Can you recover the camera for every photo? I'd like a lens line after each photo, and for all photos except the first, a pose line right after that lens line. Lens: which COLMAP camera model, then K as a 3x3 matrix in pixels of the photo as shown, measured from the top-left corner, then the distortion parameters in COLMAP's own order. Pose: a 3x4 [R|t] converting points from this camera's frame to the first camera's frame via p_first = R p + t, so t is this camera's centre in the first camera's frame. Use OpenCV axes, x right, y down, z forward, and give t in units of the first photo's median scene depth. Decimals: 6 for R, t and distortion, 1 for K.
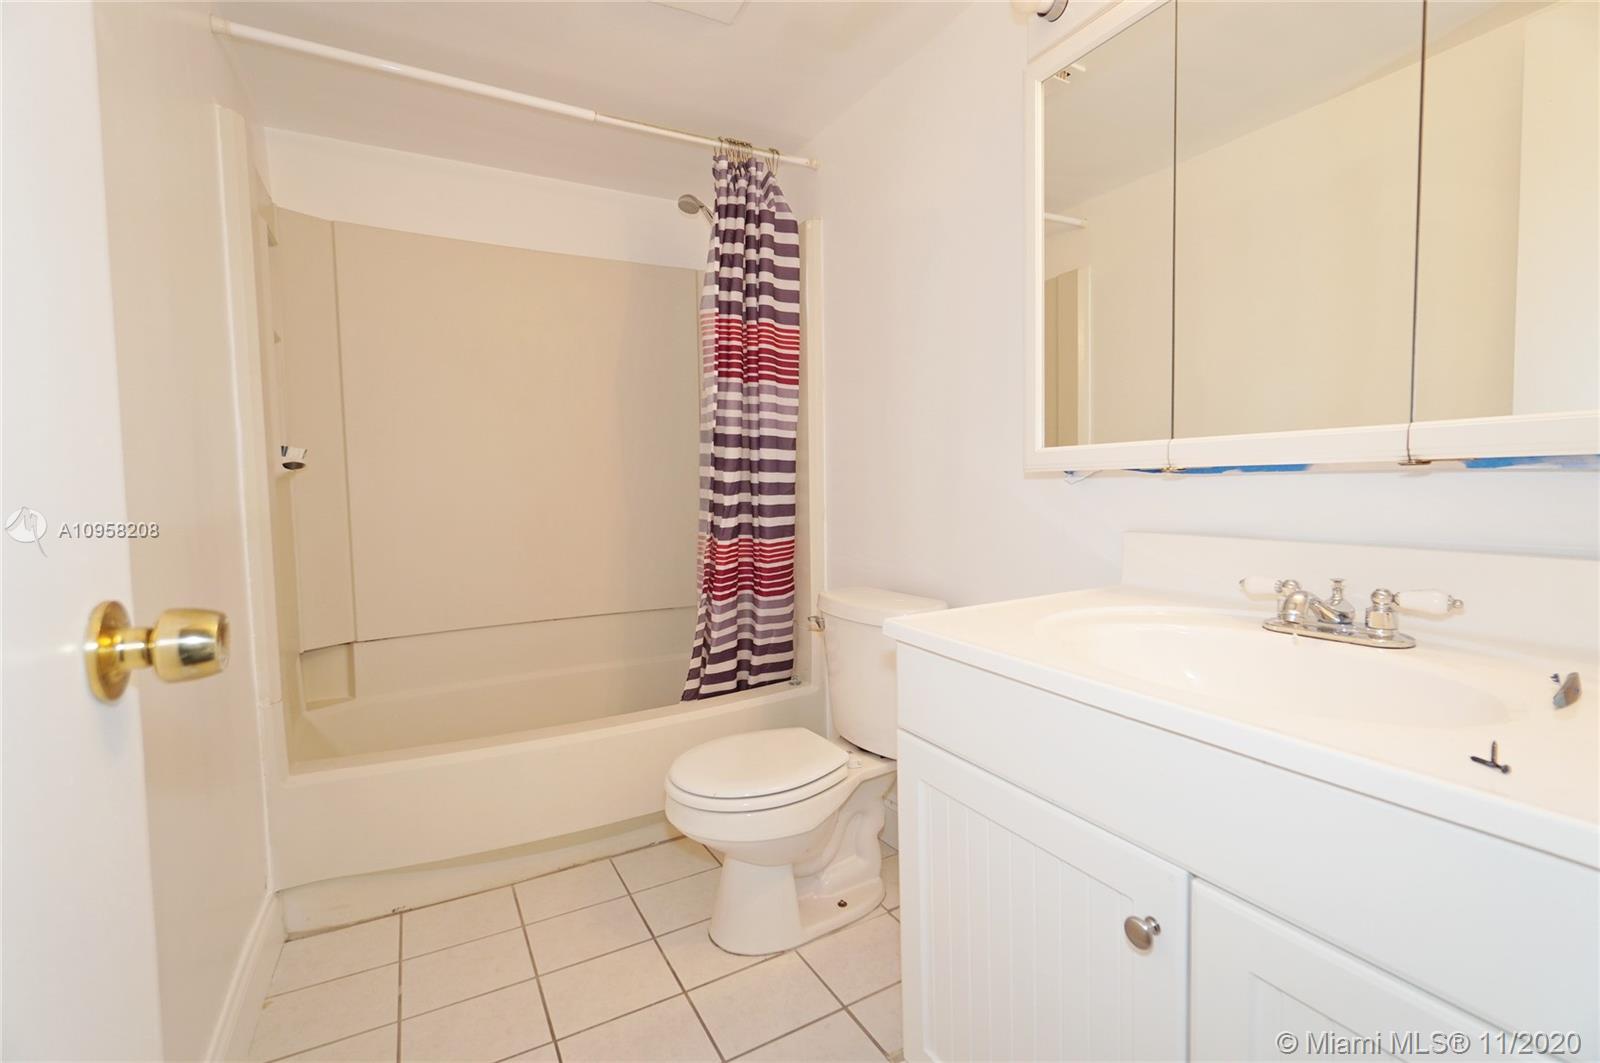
lens RADIAL K [[695.1, 0, 799.5], [0, 695.1, 529.0], [0, 0, 1]] dist [-0.005513, 0.001522]
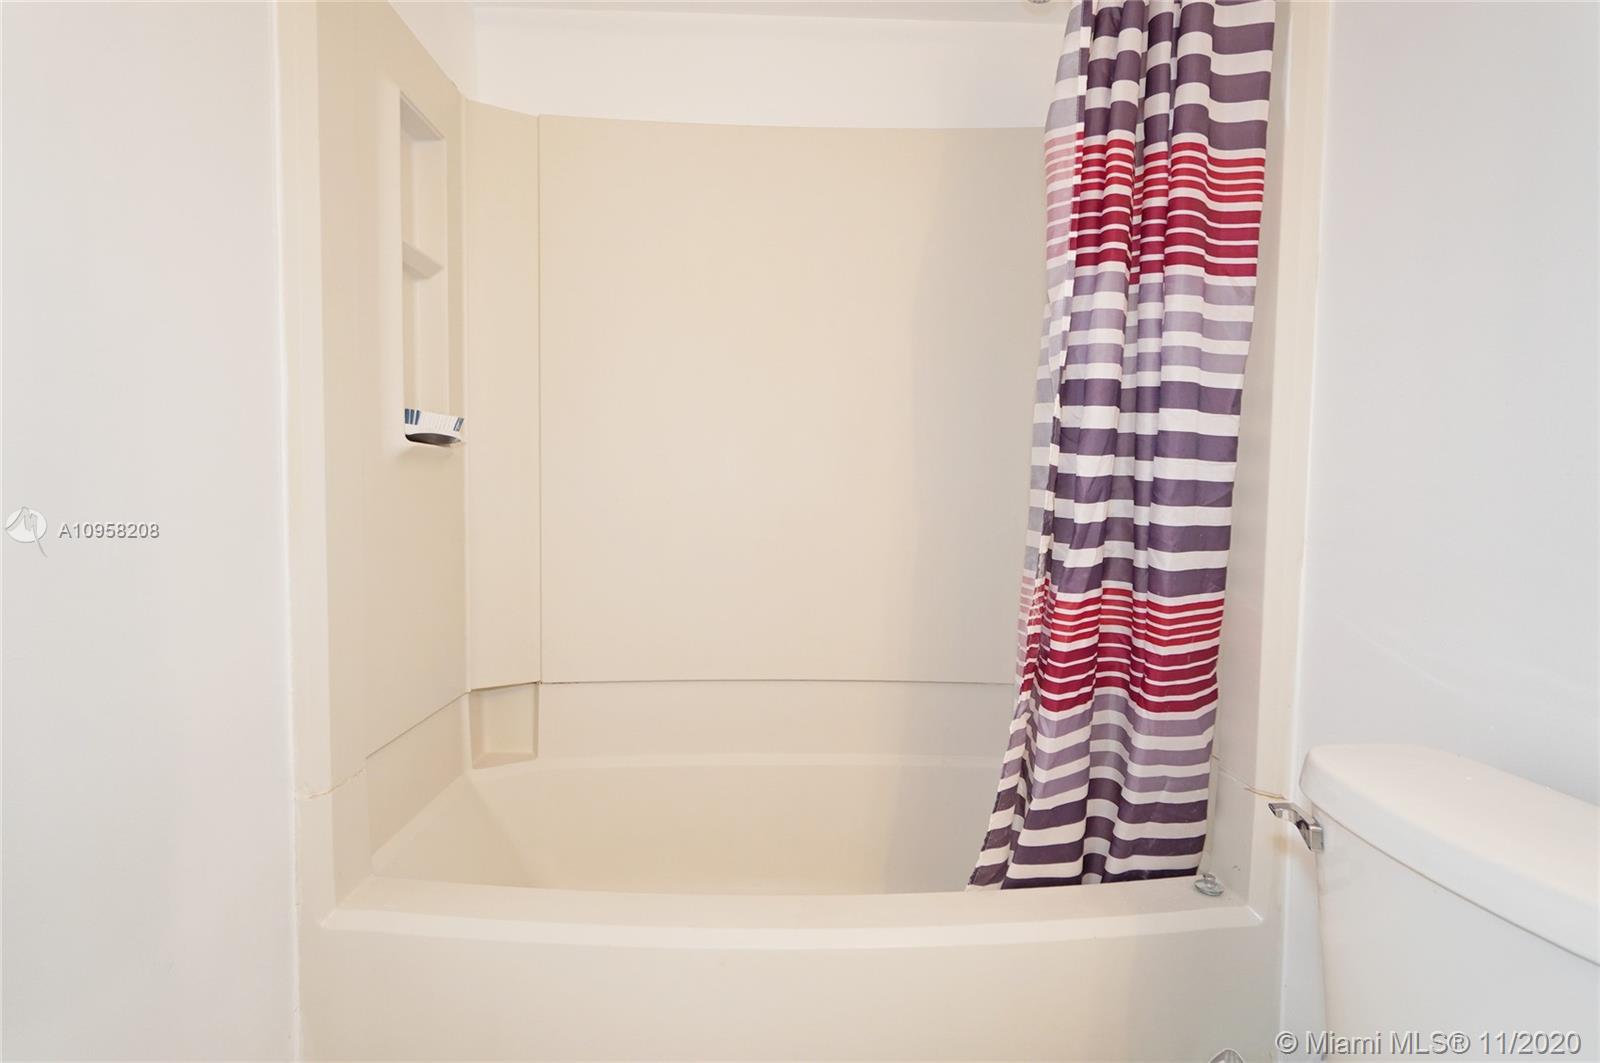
lens RADIAL K [[695.1, 0, 823.1], [0, 695.1, 527.4], [0, 0, 1]] dist [-0.005513, 0.001522]
pose [[0.887733, 0.050273, -0.457605, -0.039592], [-0.057679, 0.998333, -0.002216, -0.018736], [0.456731, 0.028361, 0.889153, 0.463812]]
